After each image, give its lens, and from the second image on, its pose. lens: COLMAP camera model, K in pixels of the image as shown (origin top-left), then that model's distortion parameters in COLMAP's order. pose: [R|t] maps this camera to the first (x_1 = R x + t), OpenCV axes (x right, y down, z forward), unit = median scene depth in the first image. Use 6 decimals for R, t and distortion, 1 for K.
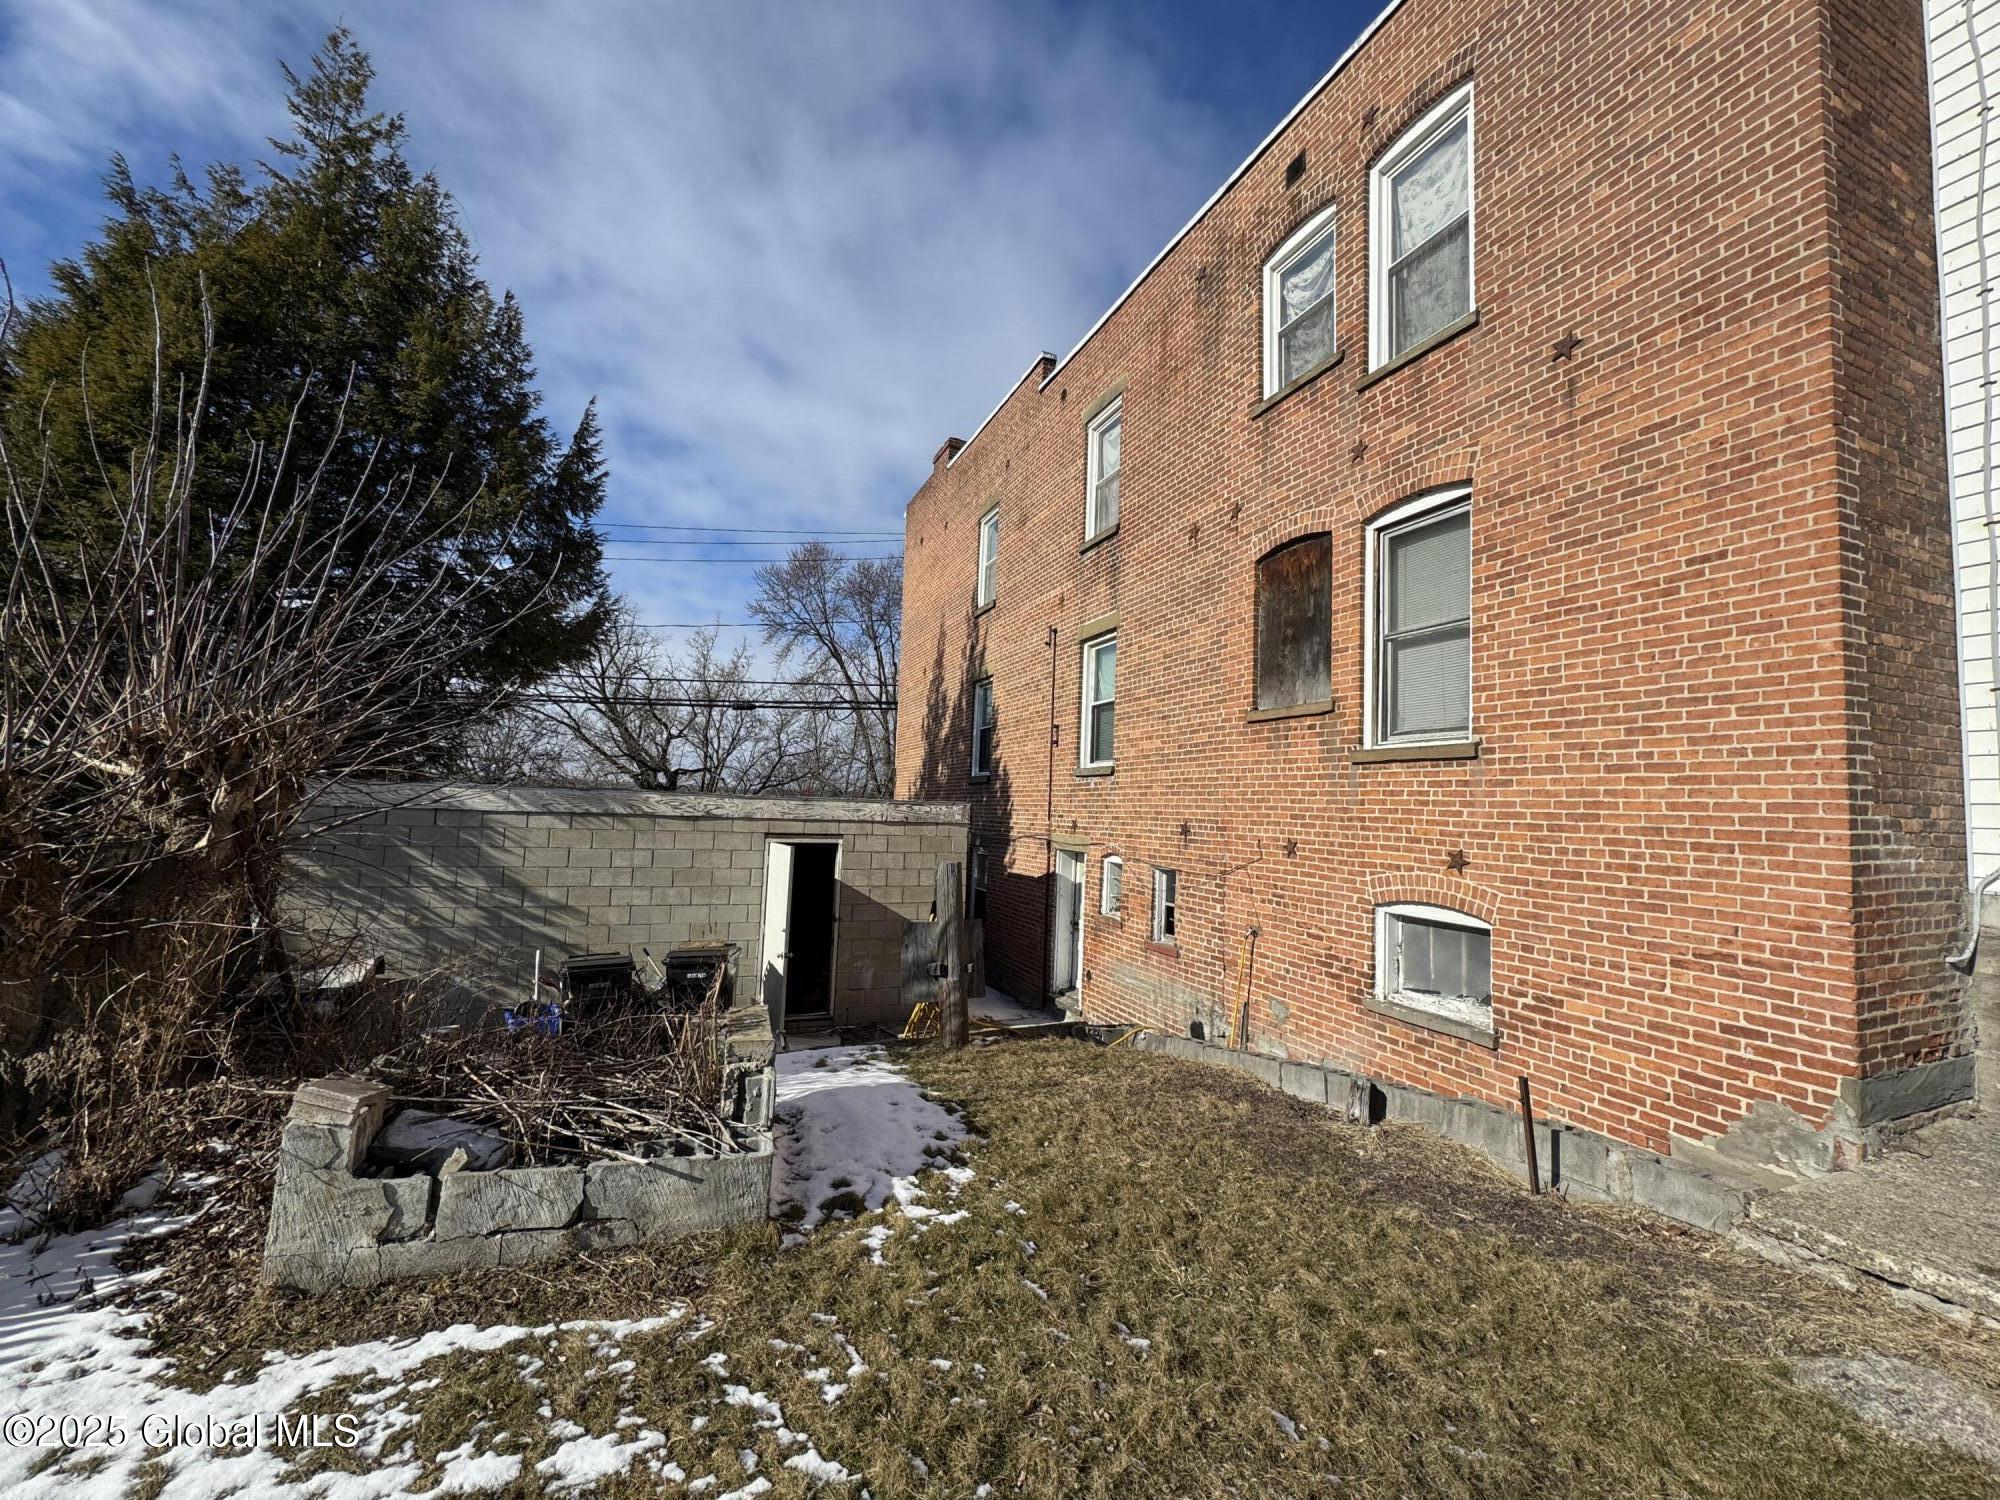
lens RADIAL K [[797.0, 0, 998.8], [0, 797.0, 753.0], [0, 0, 1]] dist [-0.003618, 0.000350]
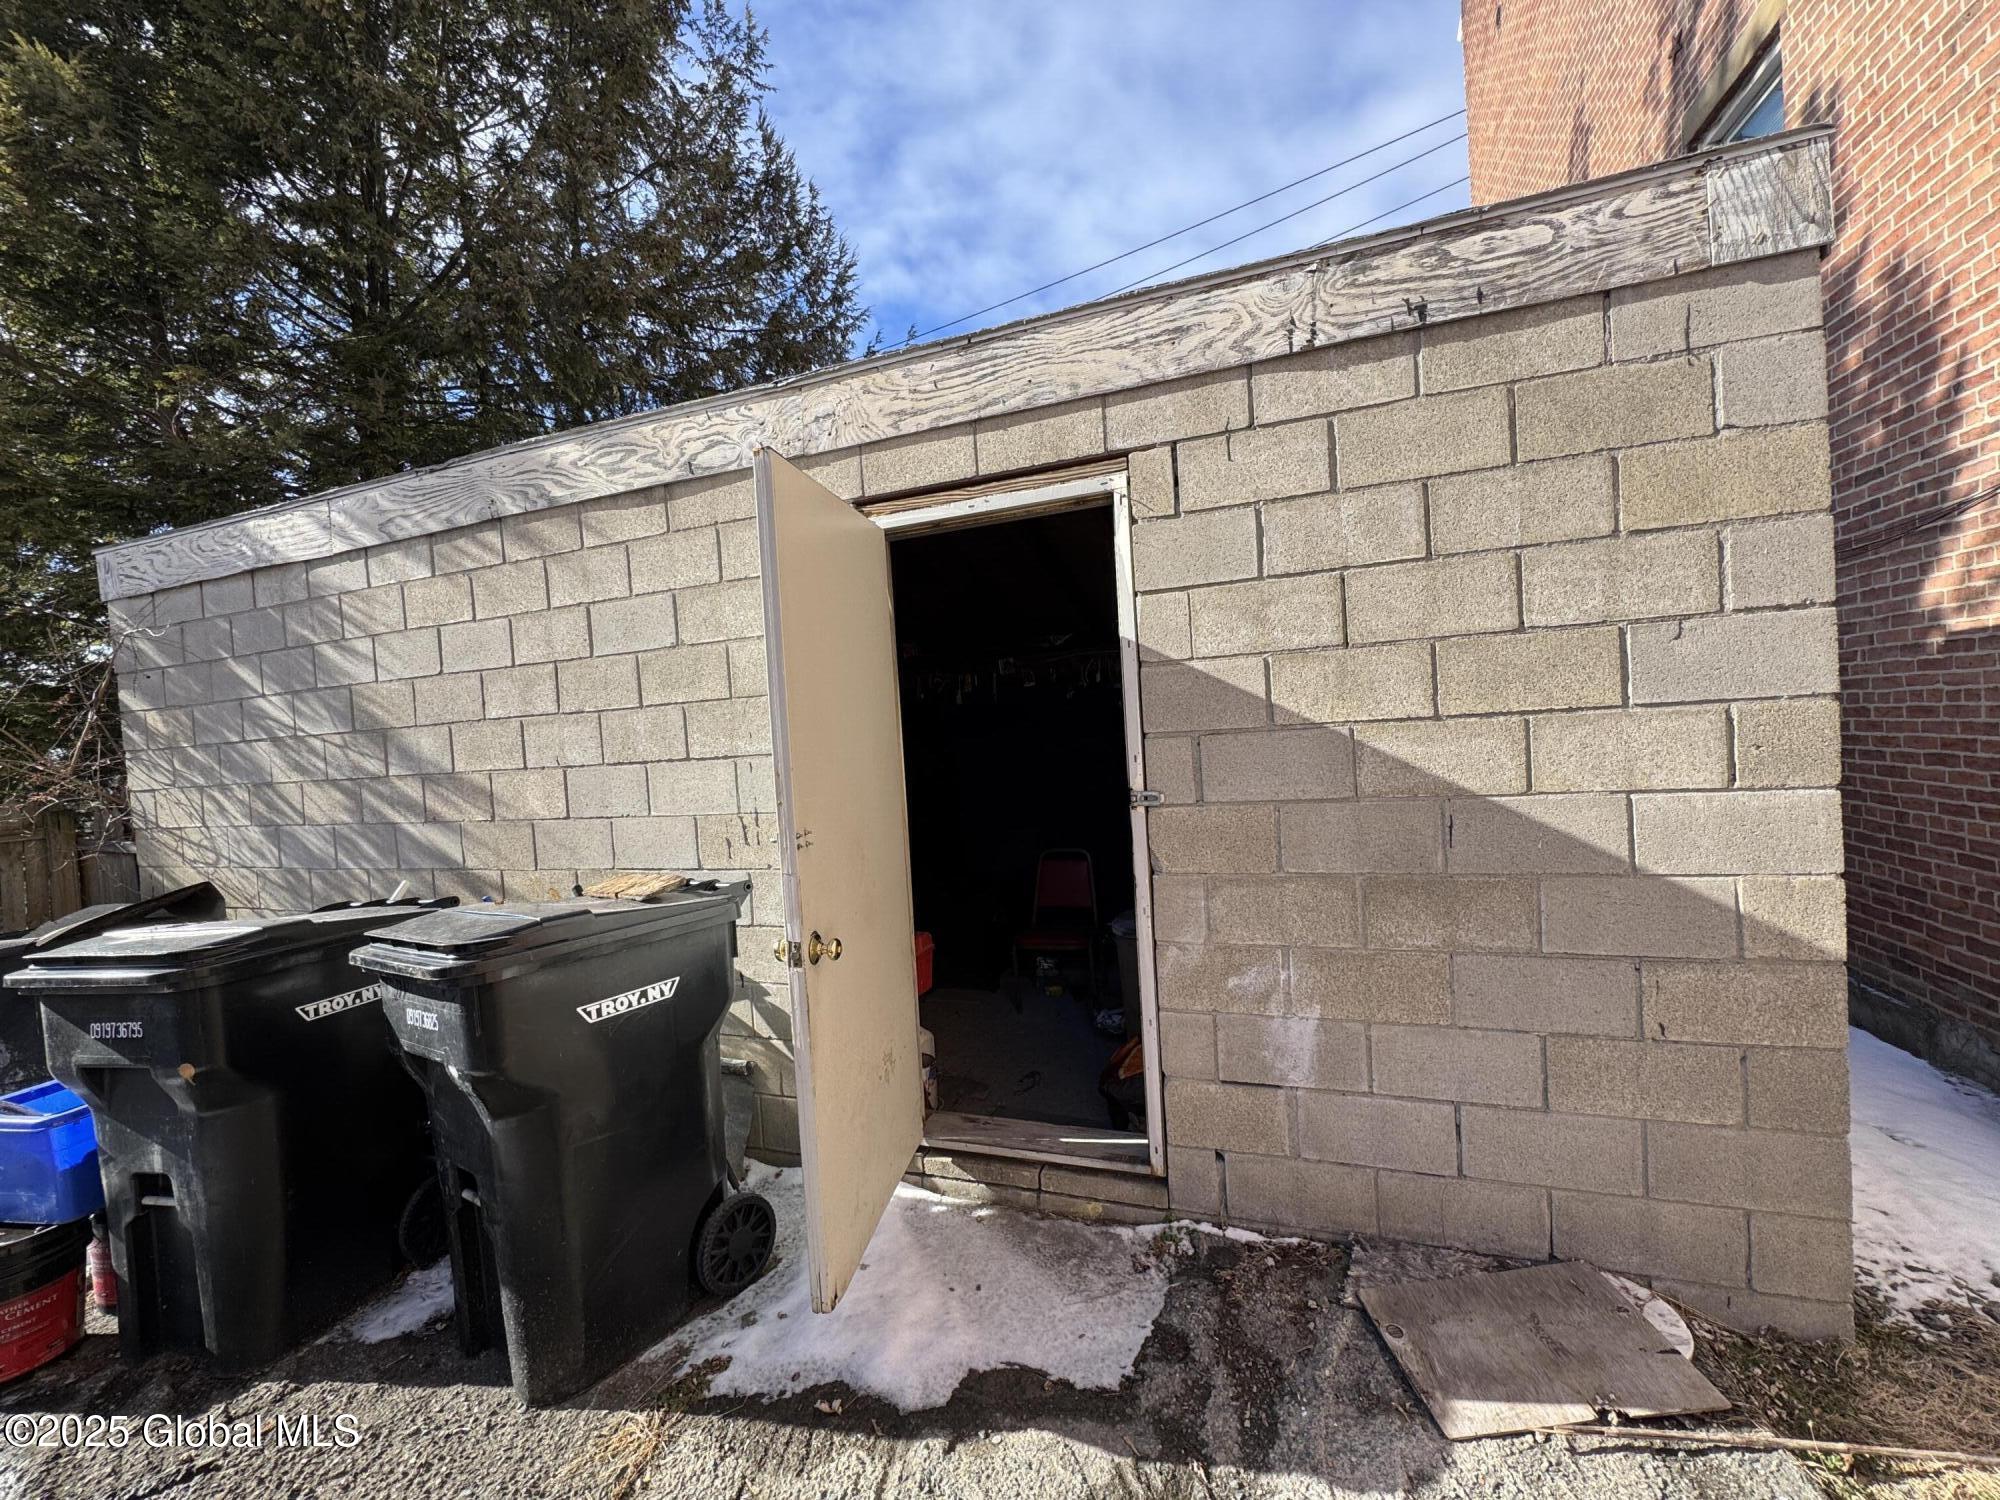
lens RADIAL K [[797.0, 0, 1015.6], [0, 797.0, 745.8], [0, 0, 1]] dist [-0.003618, 0.000350]
pose [[0.749875, -0.065973, -0.658282, -0.132043], [0.135153, 0.989308, 0.054810, 0.335630], [0.647627, -0.130069, 0.750773, 1.528791]]
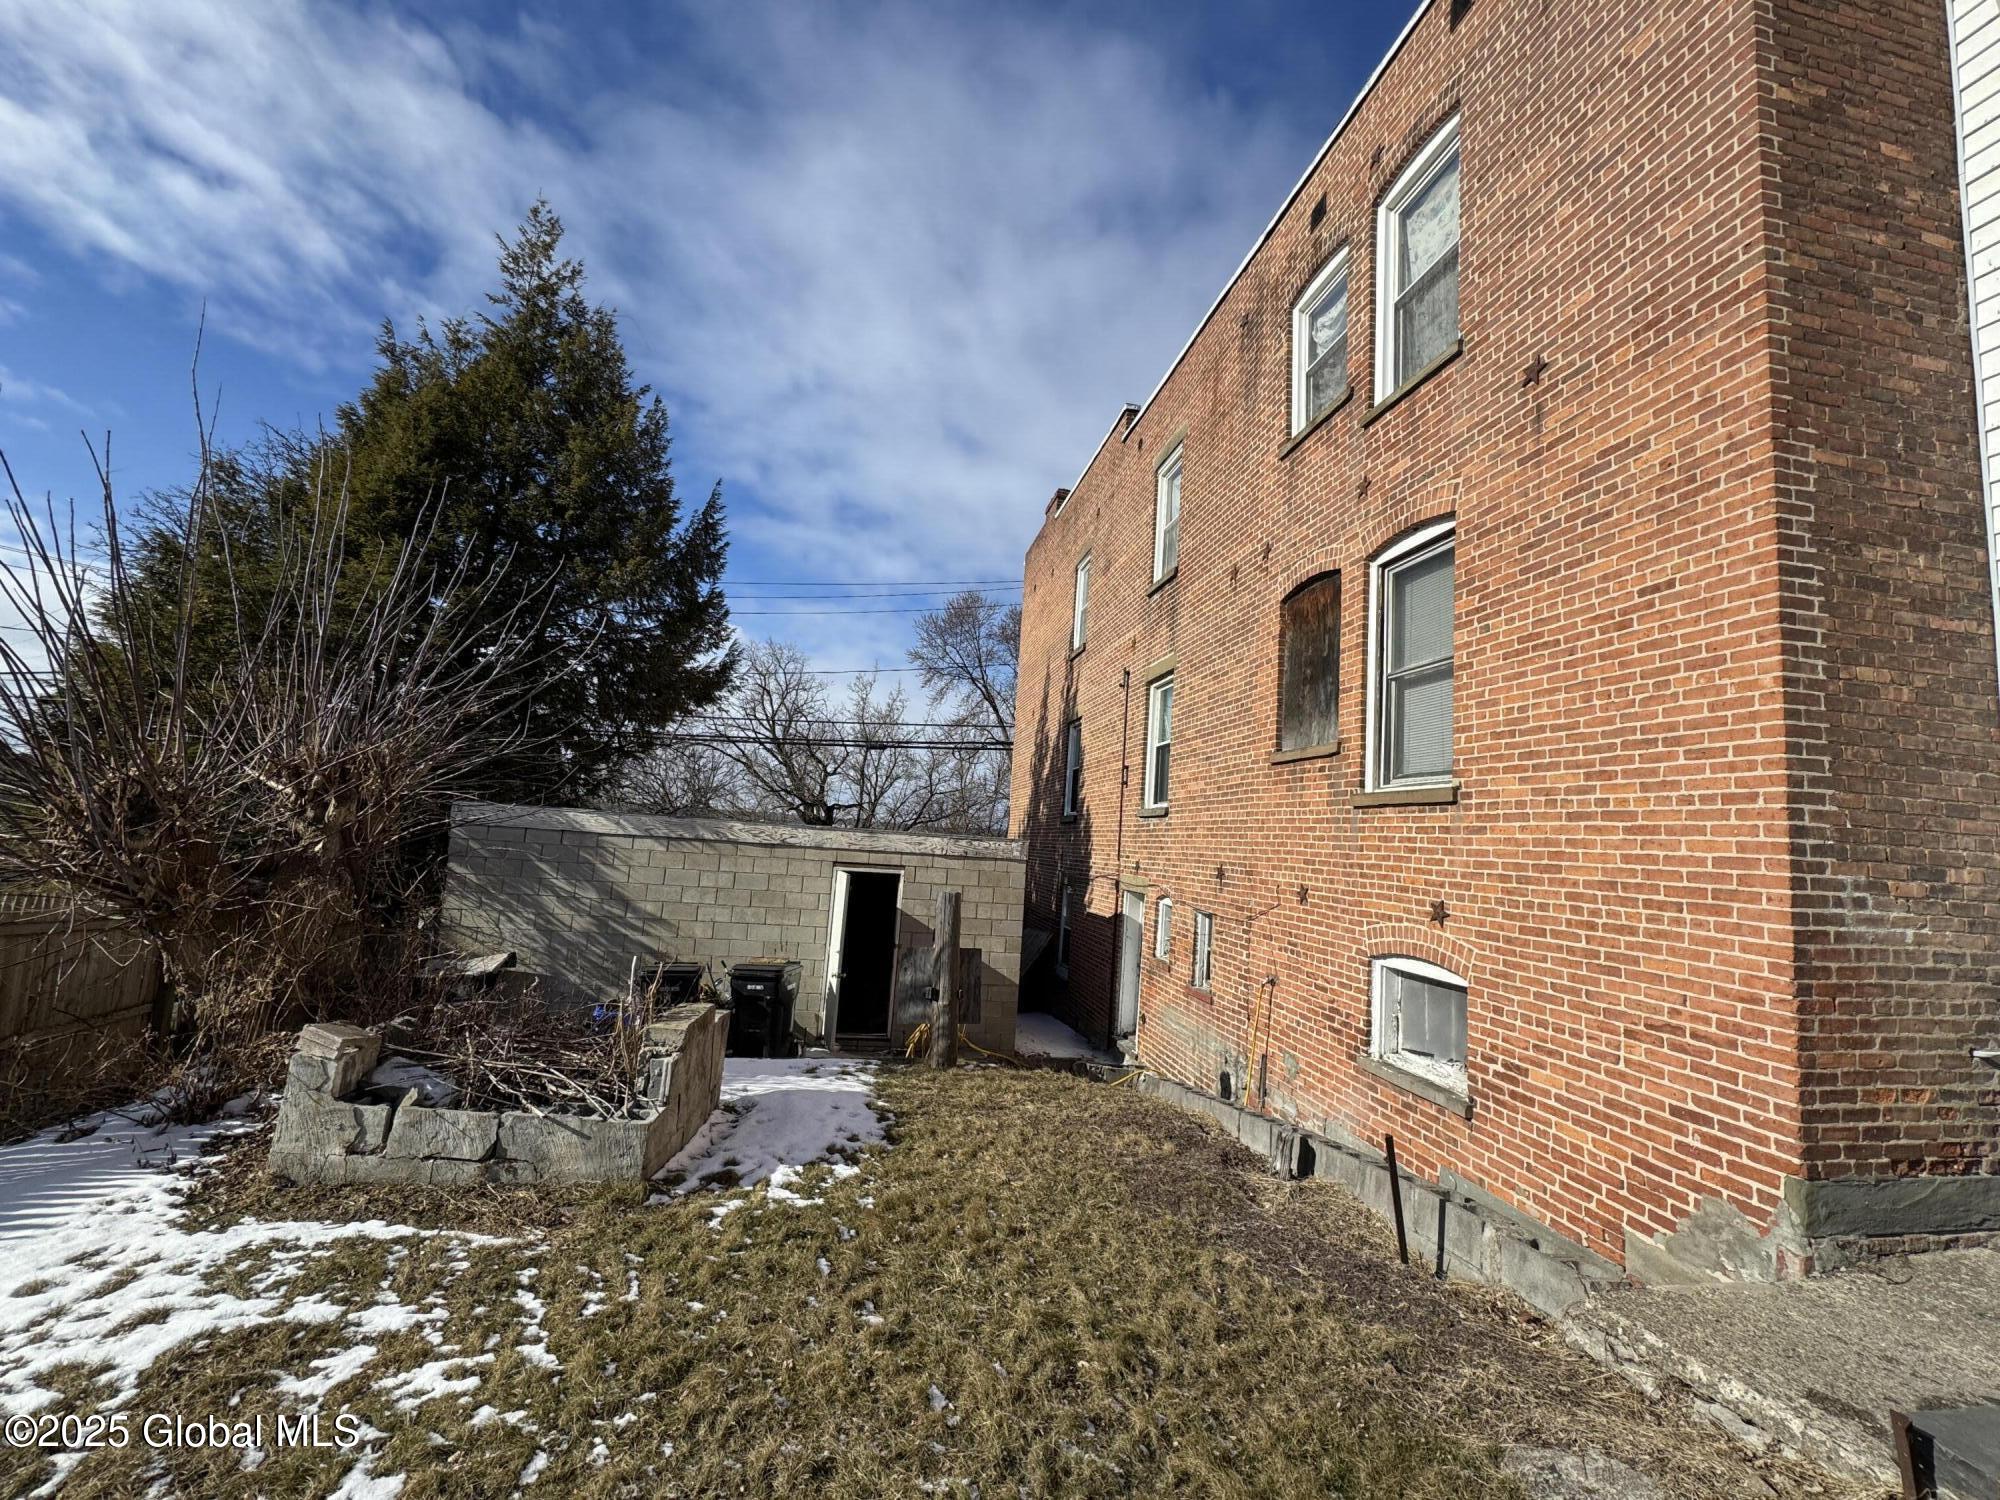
lens RADIAL K [[797.0, 0, 997.4], [0, 797.0, 752.9], [0, 0, 1]] dist [-0.003618, 0.000350]
pose [[0.976593, 0.007308, -0.214970, 0.298852], [-0.018445, 0.998587, -0.049843, 0.004155], [0.214302, 0.052642, 0.975348, -0.042105]]
